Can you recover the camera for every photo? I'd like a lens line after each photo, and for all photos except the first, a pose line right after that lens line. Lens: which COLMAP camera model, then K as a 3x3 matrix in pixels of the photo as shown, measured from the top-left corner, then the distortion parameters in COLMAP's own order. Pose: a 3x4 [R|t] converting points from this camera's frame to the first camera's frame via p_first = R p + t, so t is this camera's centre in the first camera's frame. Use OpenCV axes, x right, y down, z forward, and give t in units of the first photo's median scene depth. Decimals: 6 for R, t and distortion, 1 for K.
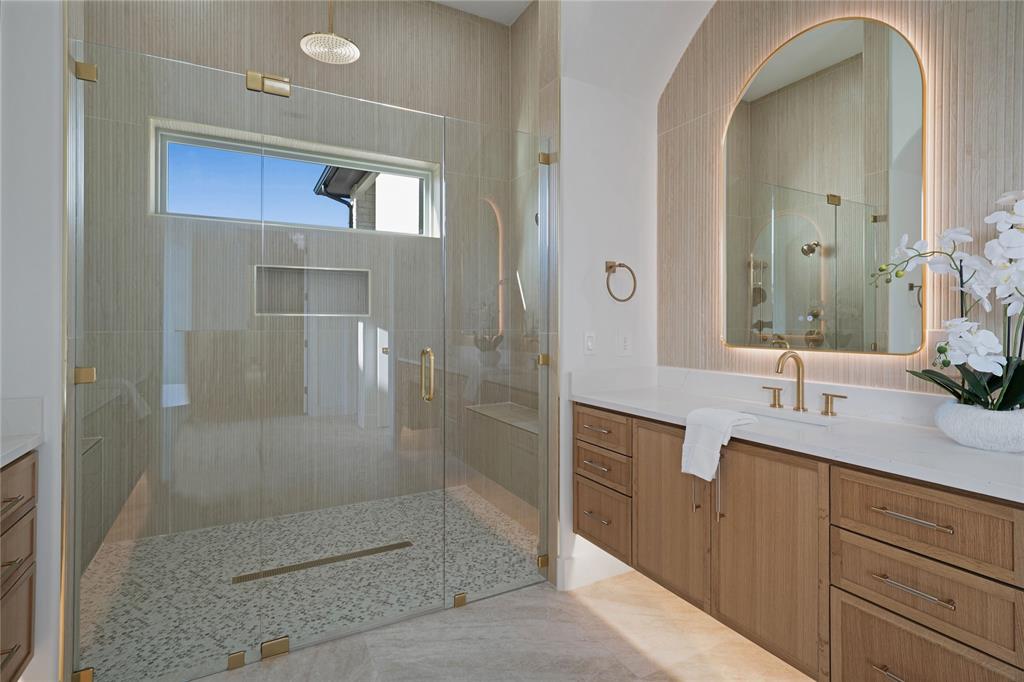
lens RADIAL K [[508.3, 0, 510.9], [0, 508.3, 319.1], [0, 0, 1]] dist [0.001584, 0.001009]
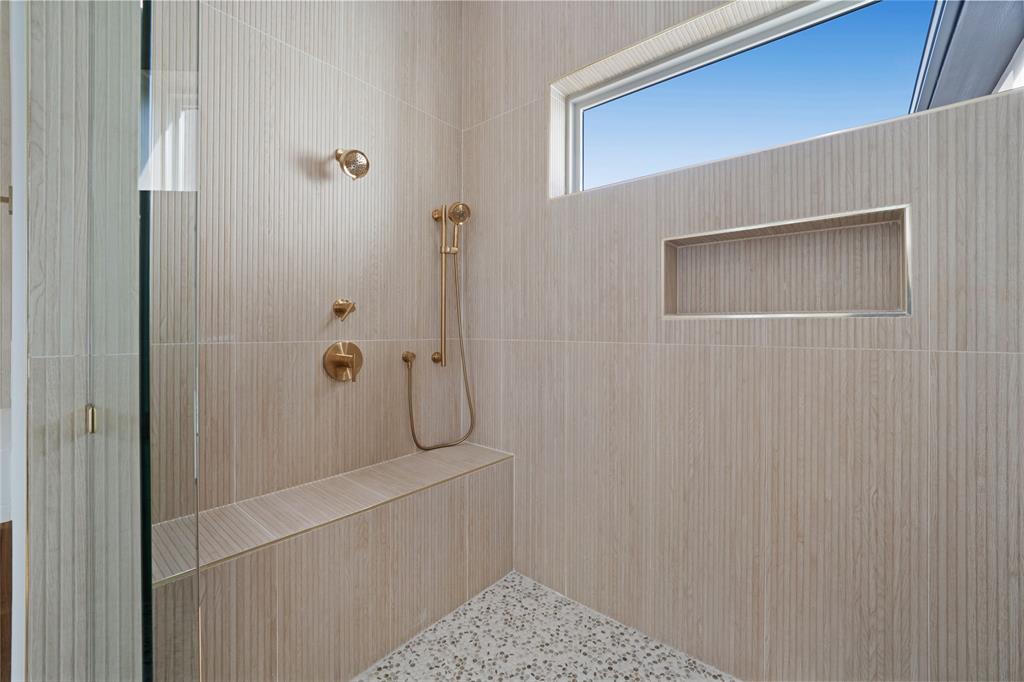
lens RADIAL K [[412.0, 0, 511.4], [0, 412.0, 329.3], [0, 0, 1]] dist [-0.000169, -0.000002]
pose [[0.378252, -0.001597, -0.925701, -0.119469], [0.000731, 0.999999, -0.001427, 0.006906], [0.925702, -0.000137, 0.378253, 0.769147]]
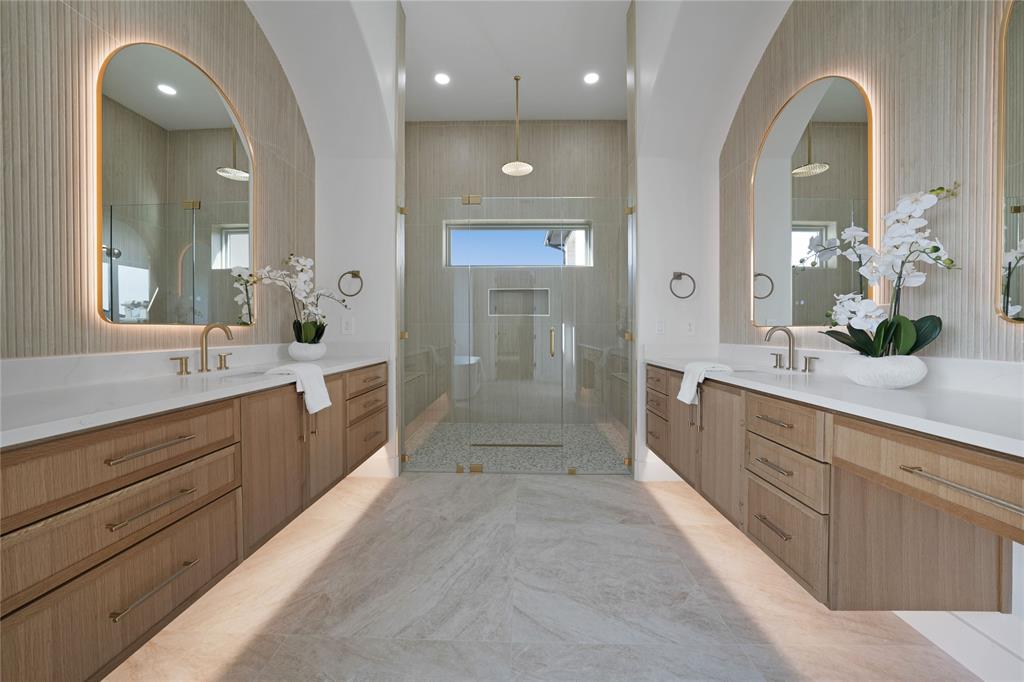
lens RADIAL K [[358.4, 0, 513.8], [0, 358.4, 330.8], [0, 0, 1]] dist [-0.028687, 0.006314]
pose [[0.874322, 0.000586, -0.485347, 0.282138], [0.004318, 0.999950, 0.008985, 0.047677], [0.485328, -0.009951, 0.874276, -0.150099]]
